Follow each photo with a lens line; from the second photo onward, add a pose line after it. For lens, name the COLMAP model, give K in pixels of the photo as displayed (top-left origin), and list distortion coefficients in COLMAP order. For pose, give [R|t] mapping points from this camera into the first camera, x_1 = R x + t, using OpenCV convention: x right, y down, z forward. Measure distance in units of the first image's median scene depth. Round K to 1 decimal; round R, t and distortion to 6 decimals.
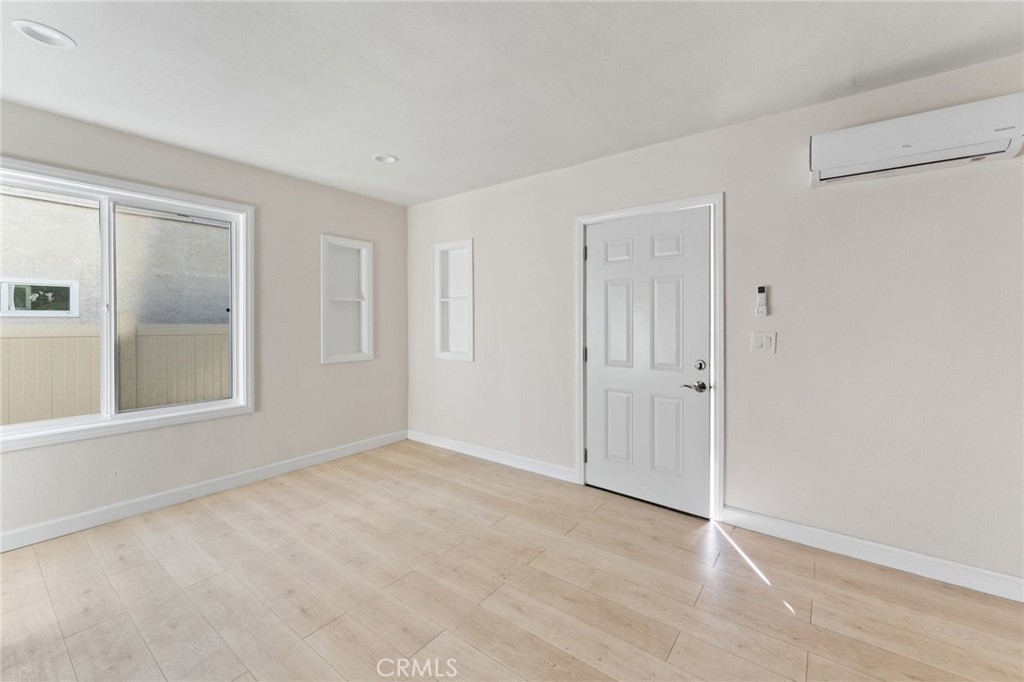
lens RADIAL K [[420.3, 0, 515.7], [0, 420.3, 325.3], [0, 0, 1]] dist [0.002865, 0.000180]
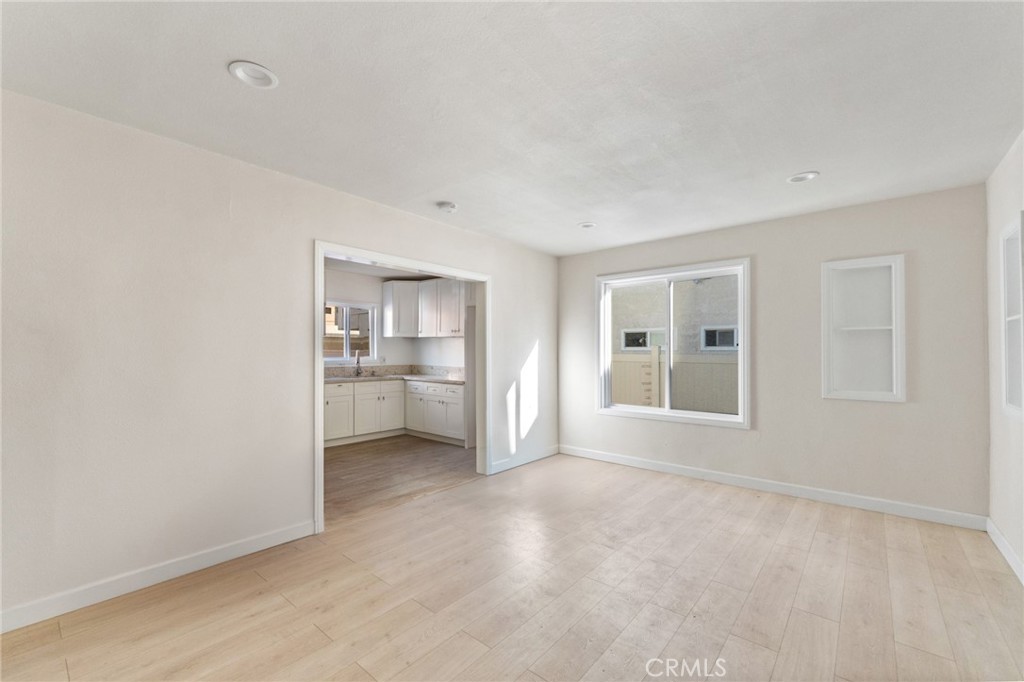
lens RADIAL K [[420.3, 0, 507.8], [0, 420.3, 344.1], [0, 0, 1]] dist [0.002865, 0.000180]
pose [[-0.058256, -0.019885, -0.998104, 0.615750], [-0.010594, 0.999758, -0.019299, -0.004763], [0.998245, 0.009449, -0.058453, 0.385667]]
